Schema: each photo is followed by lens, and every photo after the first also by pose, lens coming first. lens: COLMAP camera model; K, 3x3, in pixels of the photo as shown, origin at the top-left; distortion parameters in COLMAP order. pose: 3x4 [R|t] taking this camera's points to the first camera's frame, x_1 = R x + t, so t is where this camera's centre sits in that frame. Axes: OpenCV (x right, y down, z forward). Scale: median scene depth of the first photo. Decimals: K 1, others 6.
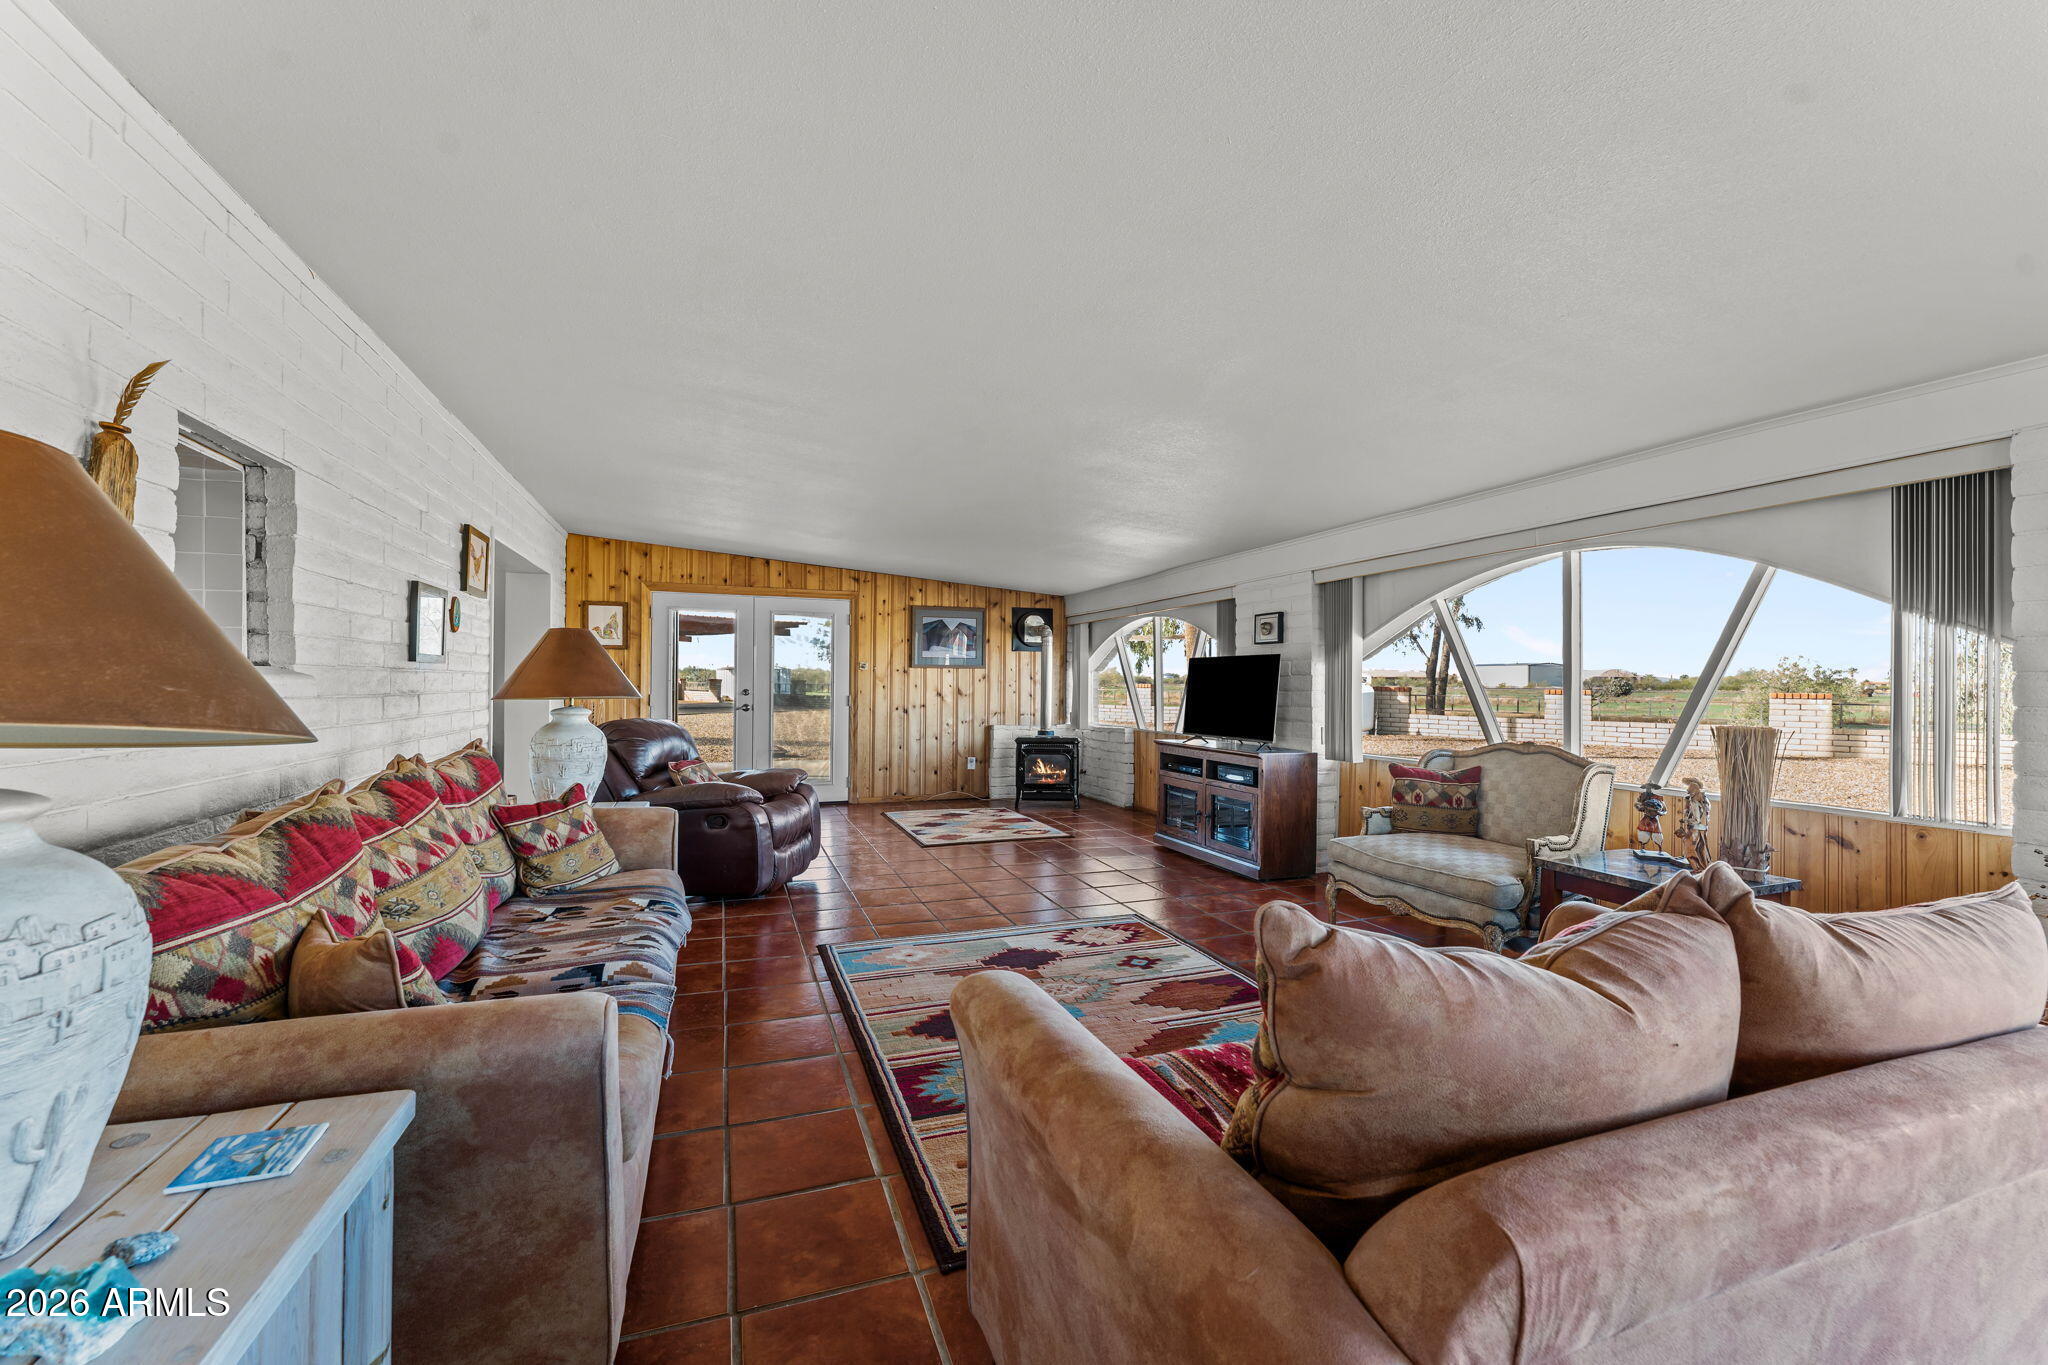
lens RADIAL K [[814.4, 0, 1020.5], [0, 814.4, 684.5], [0, 0, 1]] dist [0.000663, -0.000149]
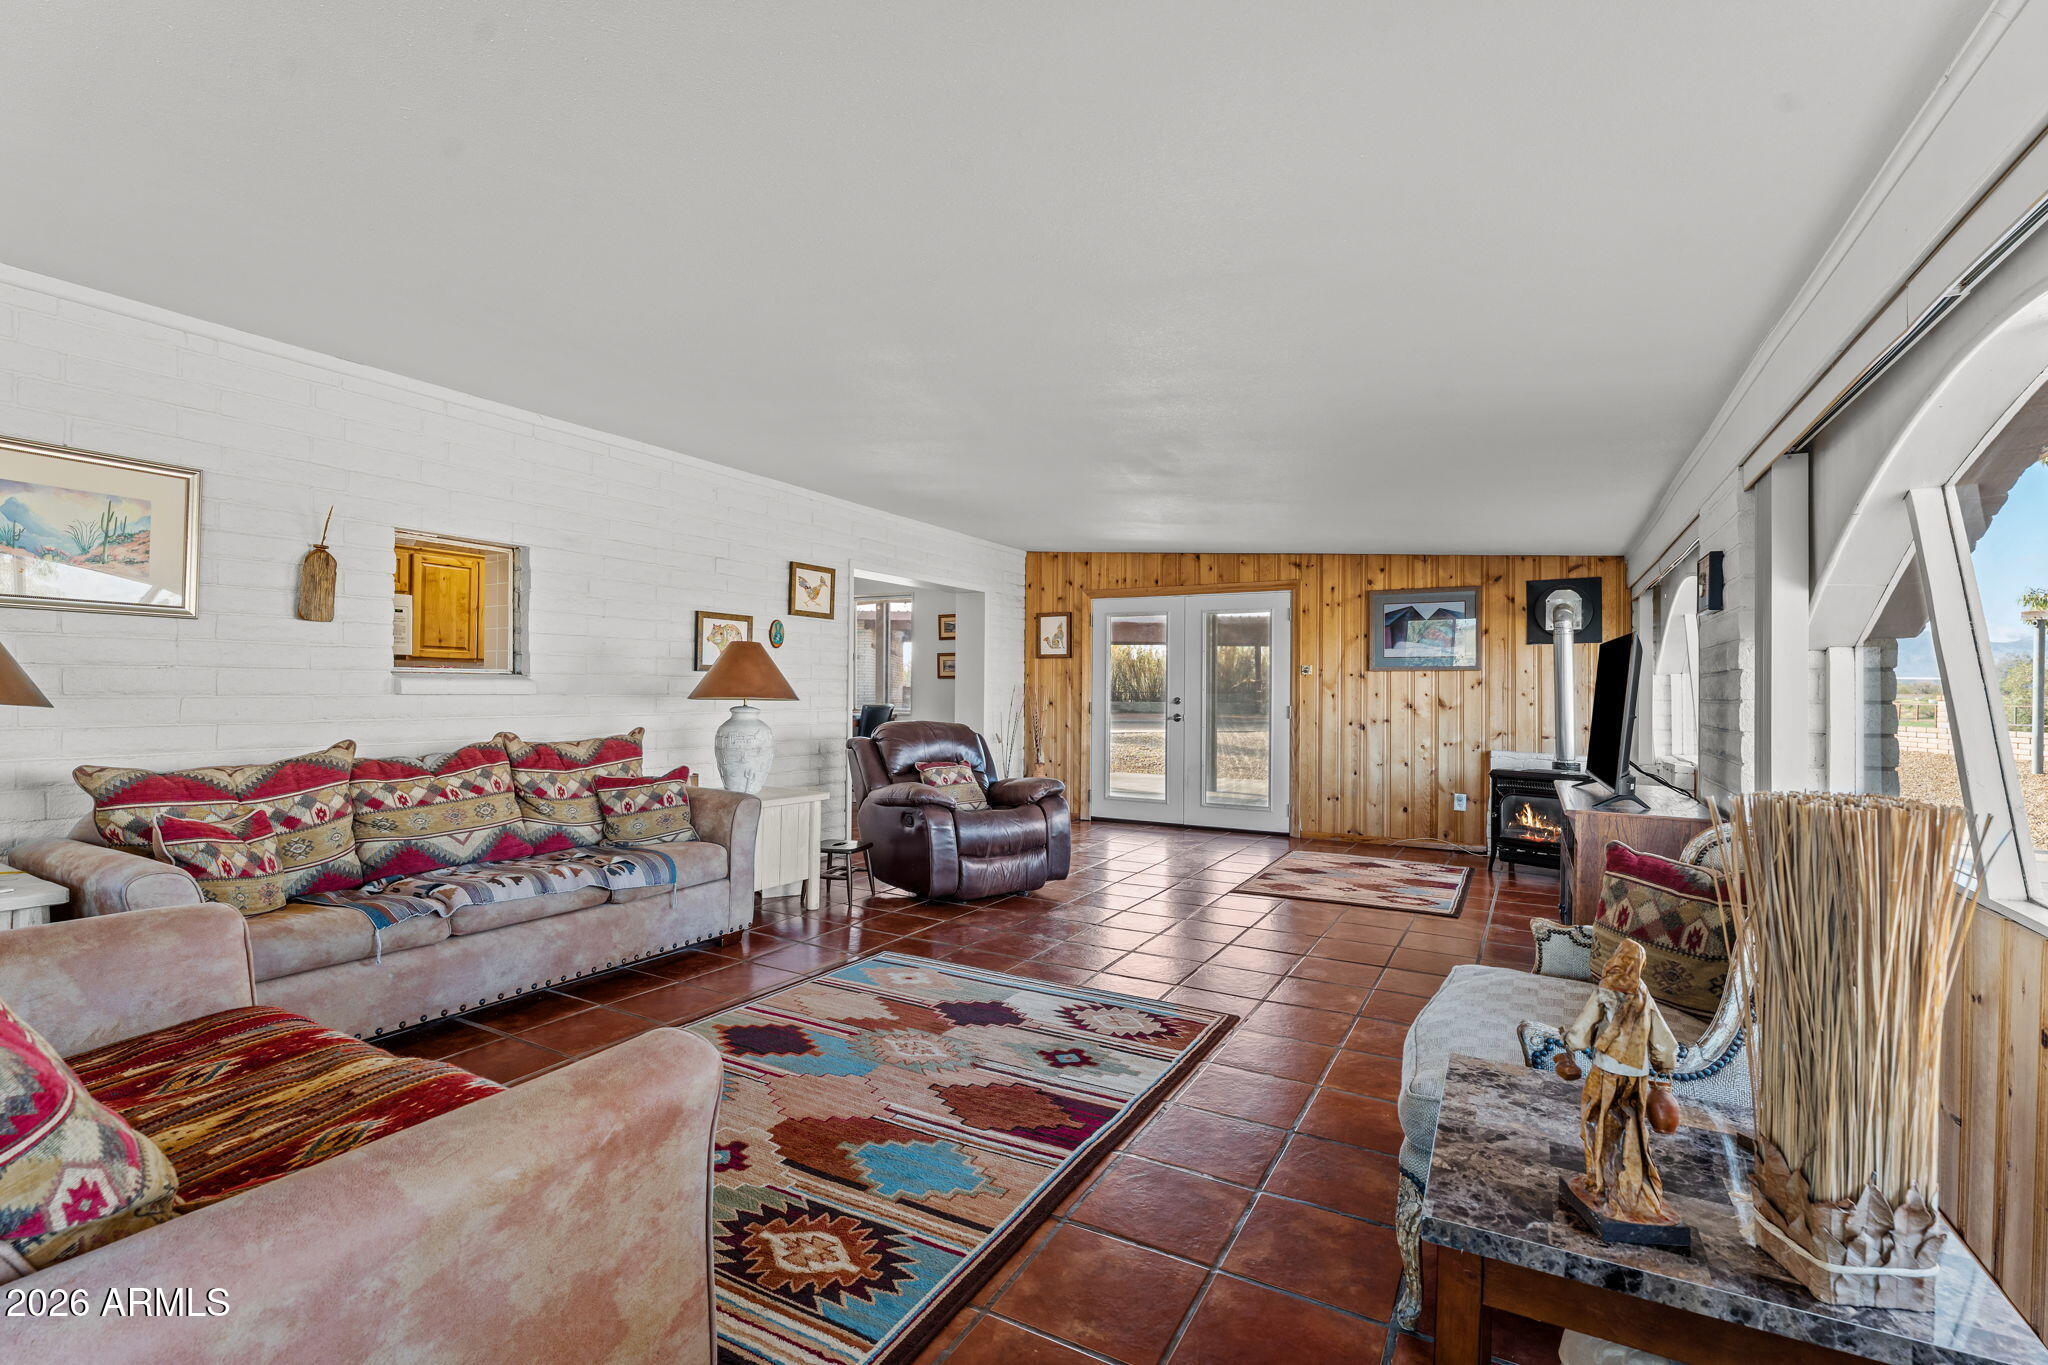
lens RADIAL K [[930.7, 0, 1024.0], [0, 930.7, 682.5], [0, 0, 1]] dist [0.000935, 0.000030]
pose [[0.648599, -0.008261, -0.761085, 0.471969], [-0.004285, 0.999886, -0.014504, 0.006510], [0.761118, 0.012669, 0.648490, 0.254226]]
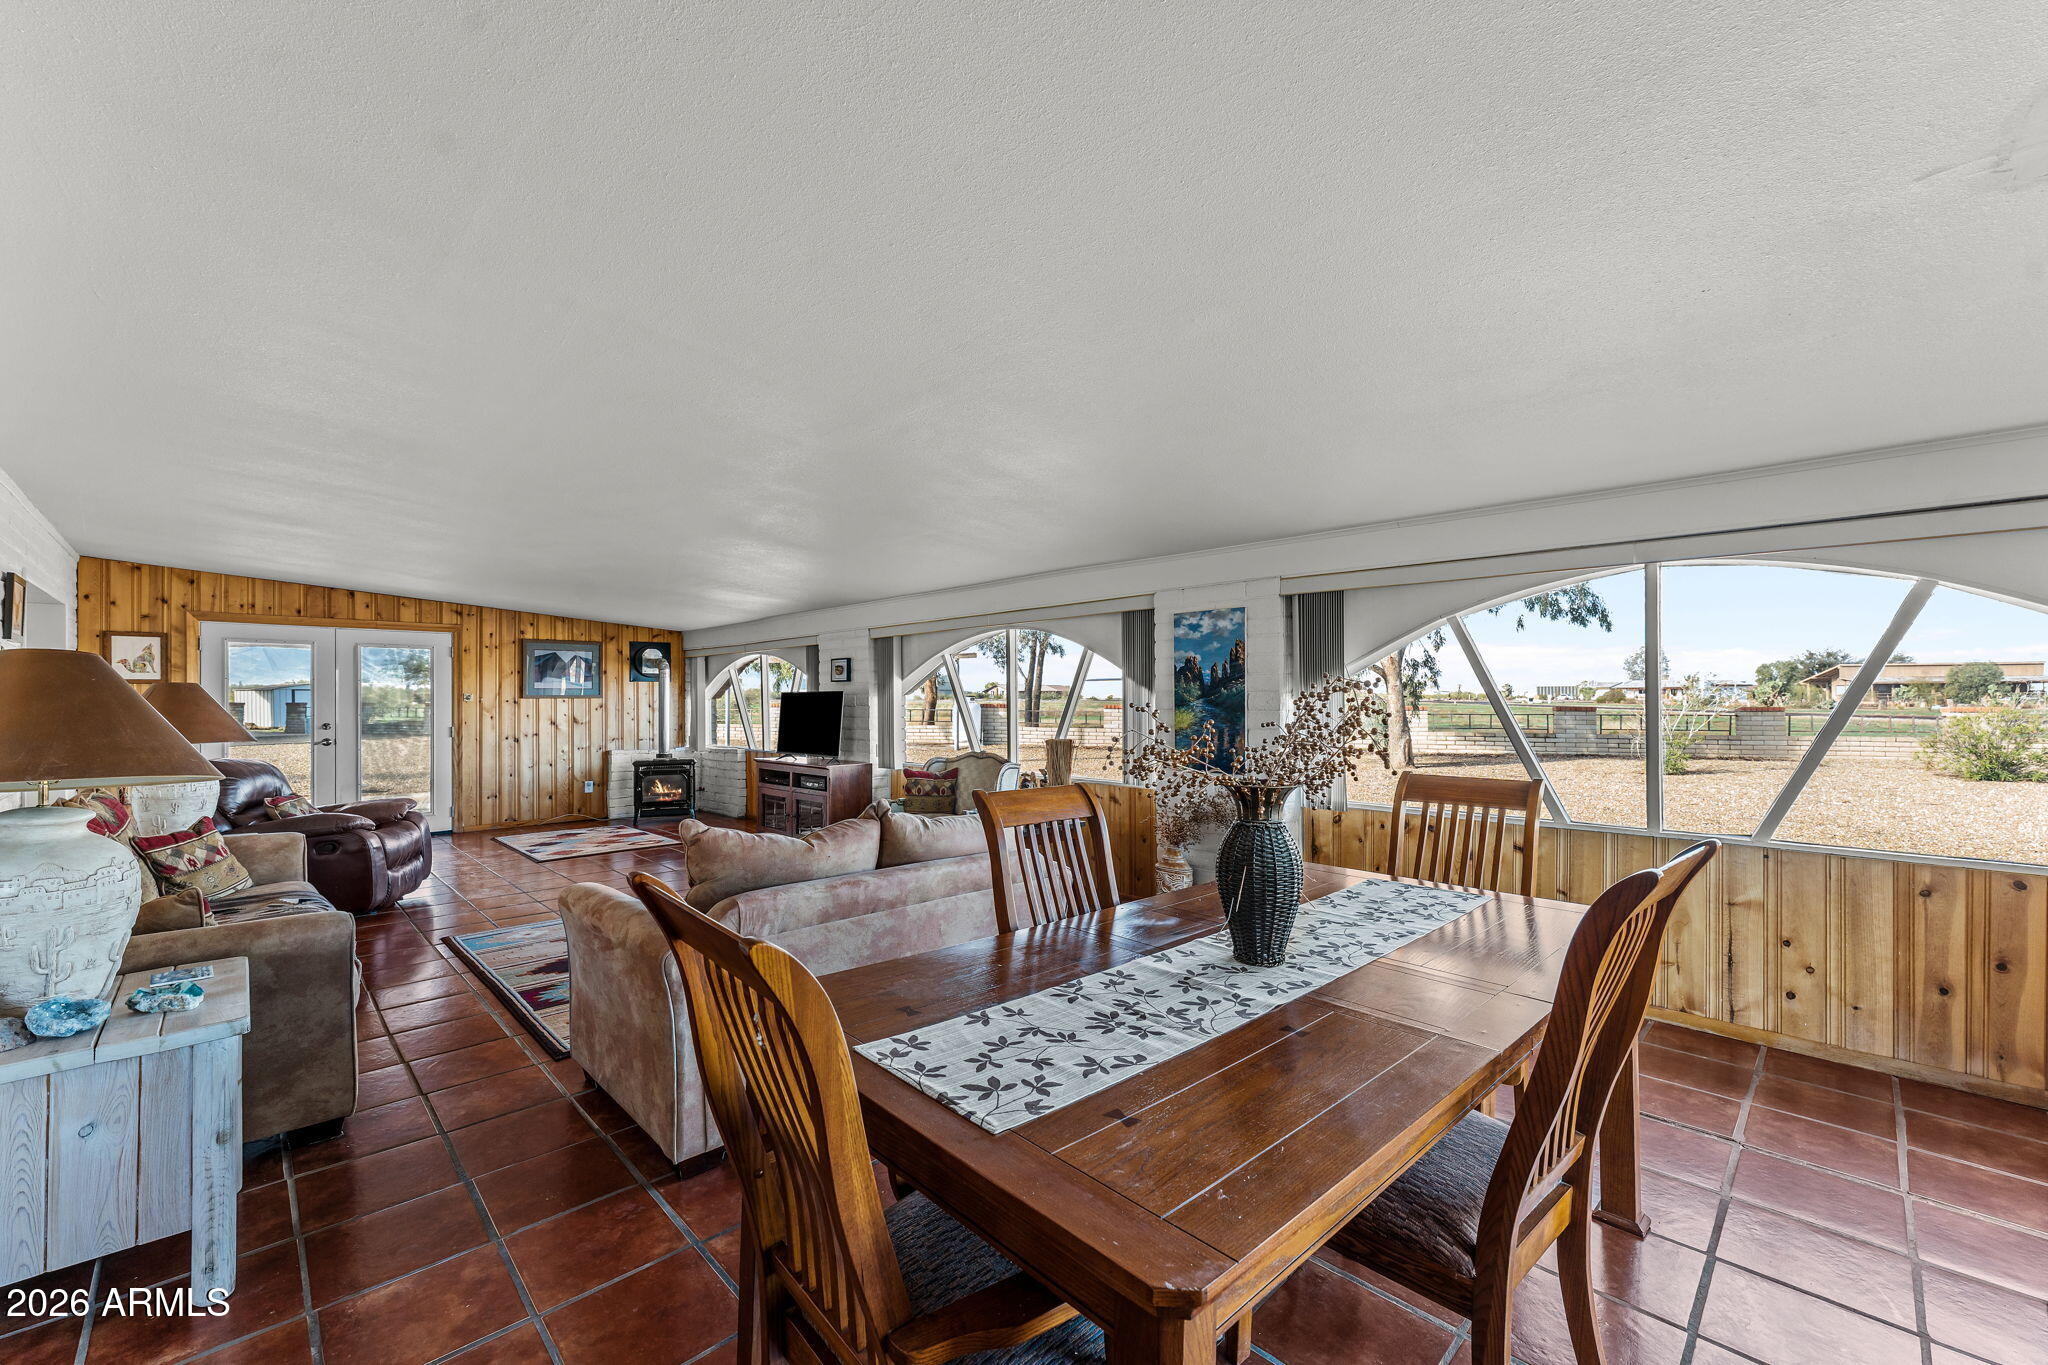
lens RADIAL K [[814.9, 0, 1023.5], [0, 814.9, 697.9], [0, 0, 1]] dist [-0.002868, -0.000304]
pose [[0.911980, -0.010714, 0.410094, 0.034283], [0.011391, 0.999935, 0.000793, -0.021417], [-0.410075, 0.003948, 0.912043, -0.311144]]
